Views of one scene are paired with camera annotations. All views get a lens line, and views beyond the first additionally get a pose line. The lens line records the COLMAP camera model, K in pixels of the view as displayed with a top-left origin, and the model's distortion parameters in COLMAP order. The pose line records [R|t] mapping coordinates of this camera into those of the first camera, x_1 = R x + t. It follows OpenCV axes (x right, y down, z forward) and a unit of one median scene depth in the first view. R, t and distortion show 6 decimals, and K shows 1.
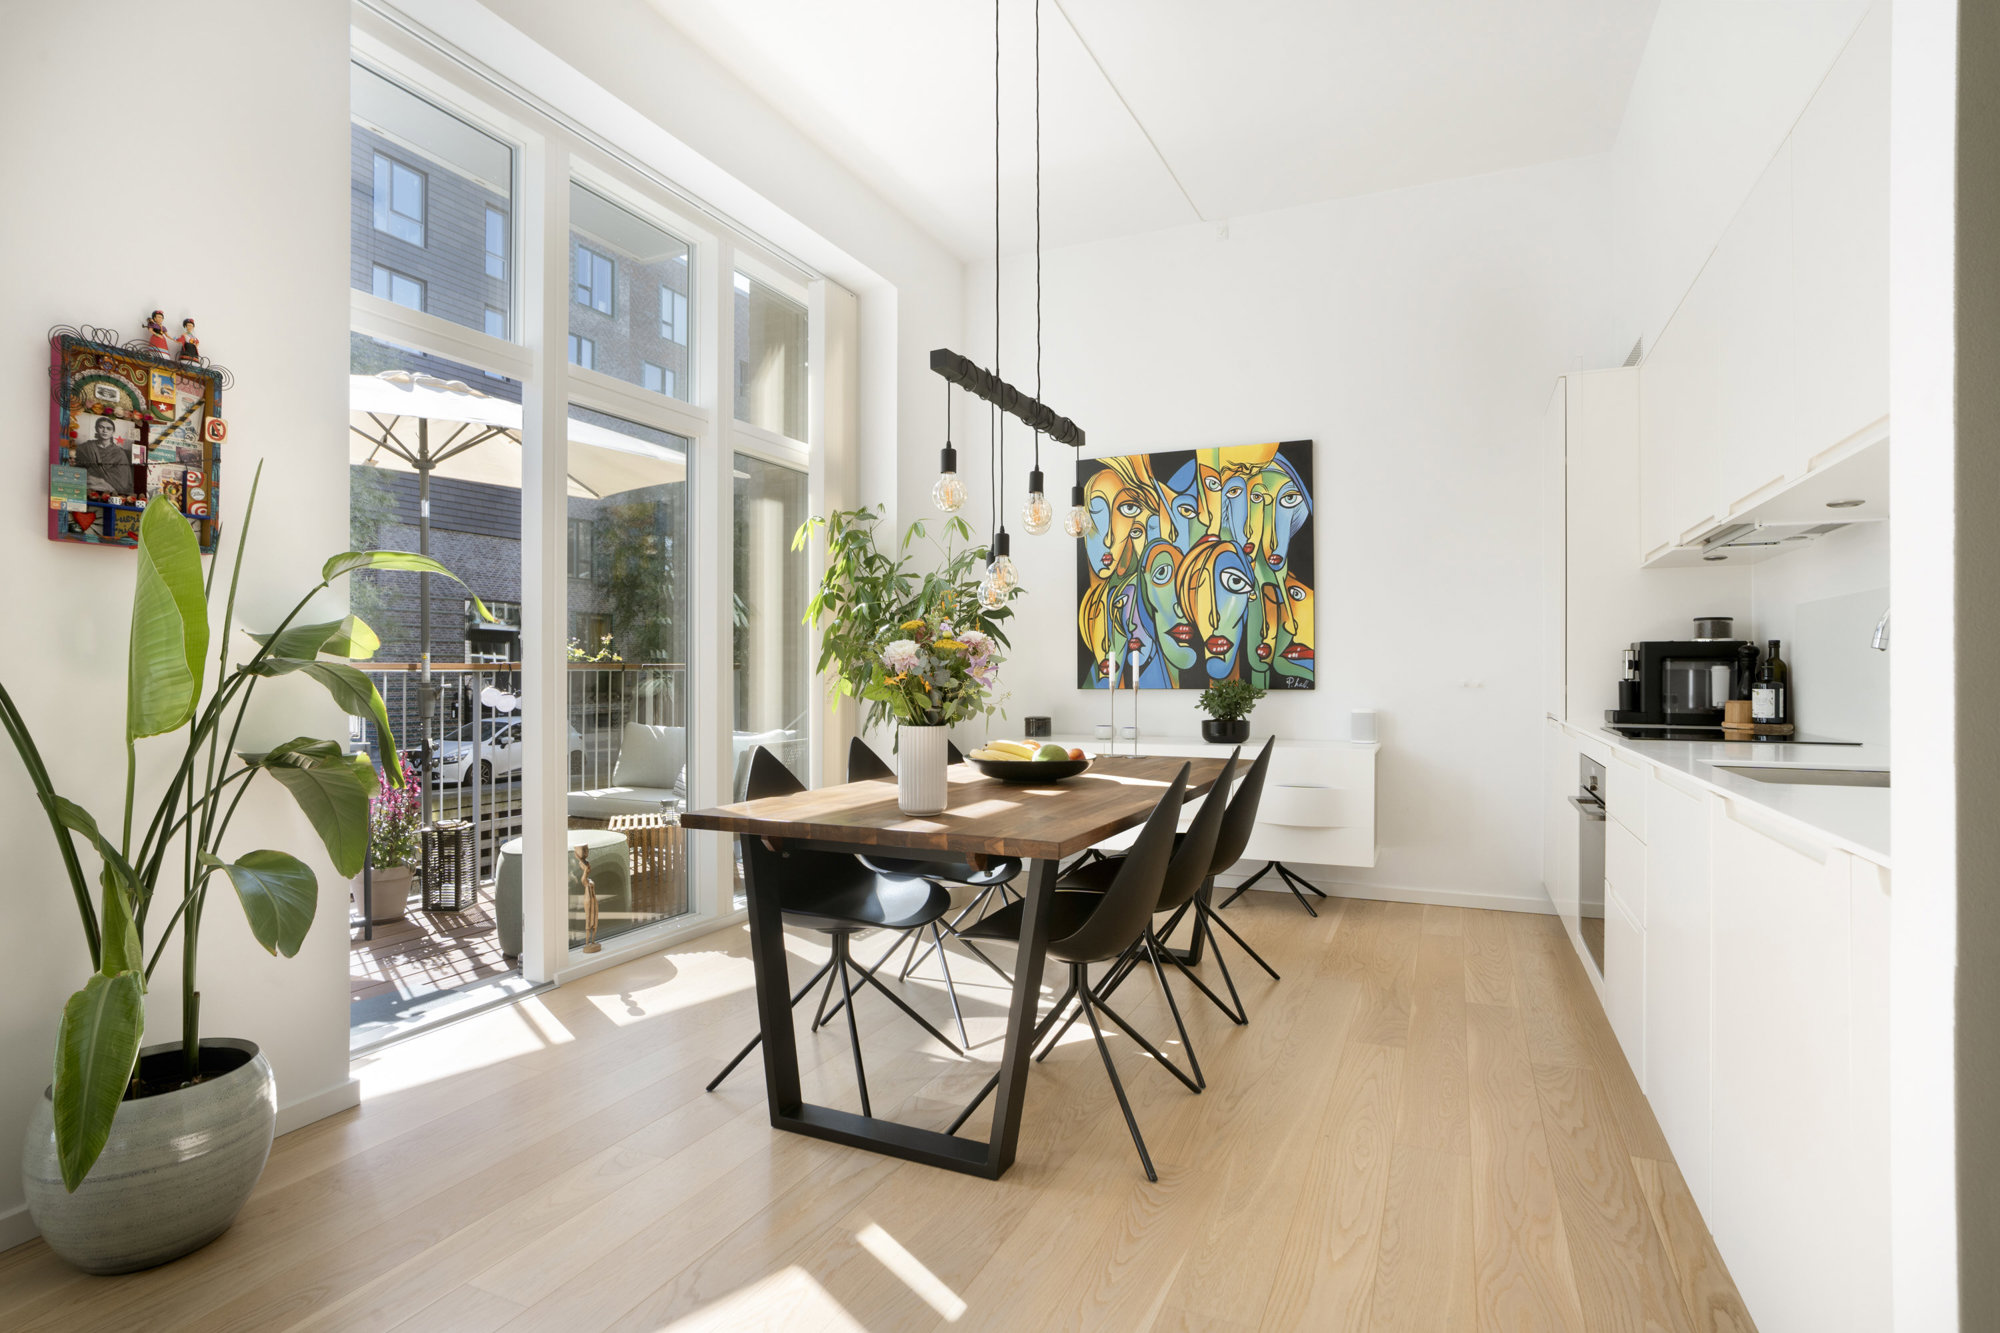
lens RADIAL K [[1027.3, 0, 973.2], [0, 1027.3, 687.4], [0, 0, 1]] dist [-0.082823, 0.043930]
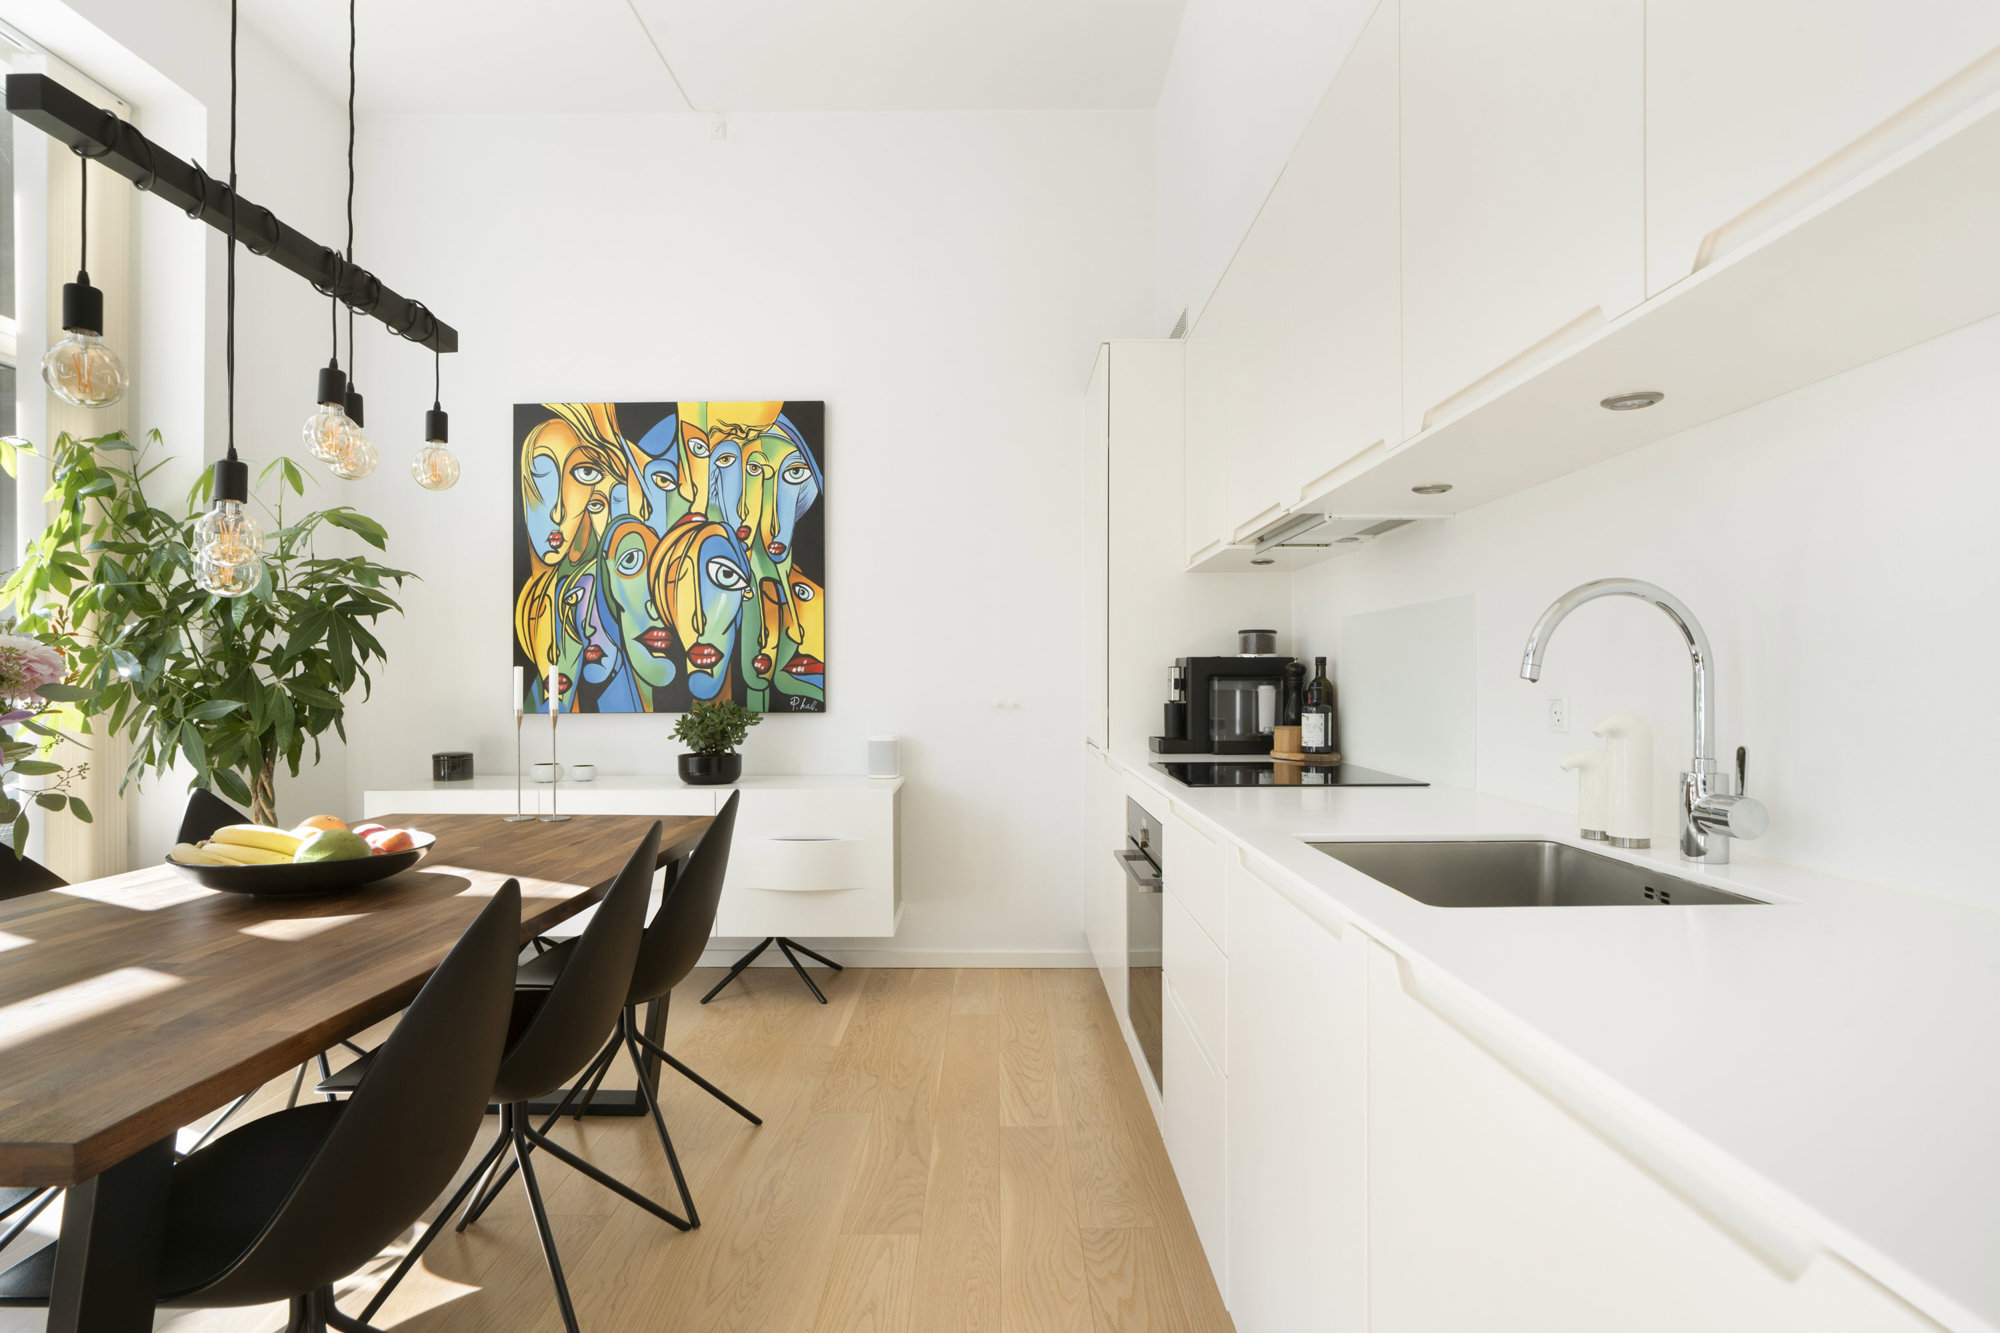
lens RADIAL K [[1027.3, 0, 973.2], [0, 1027.3, 687.4], [0, 0, 1]] dist [-0.082823, 0.043930]
pose [[0.914196, -0.003656, 0.405256, 0.114417], [0.005521, 0.999979, -0.003433, -0.013899], [-0.405235, 0.005376, 0.914197, 0.213774]]
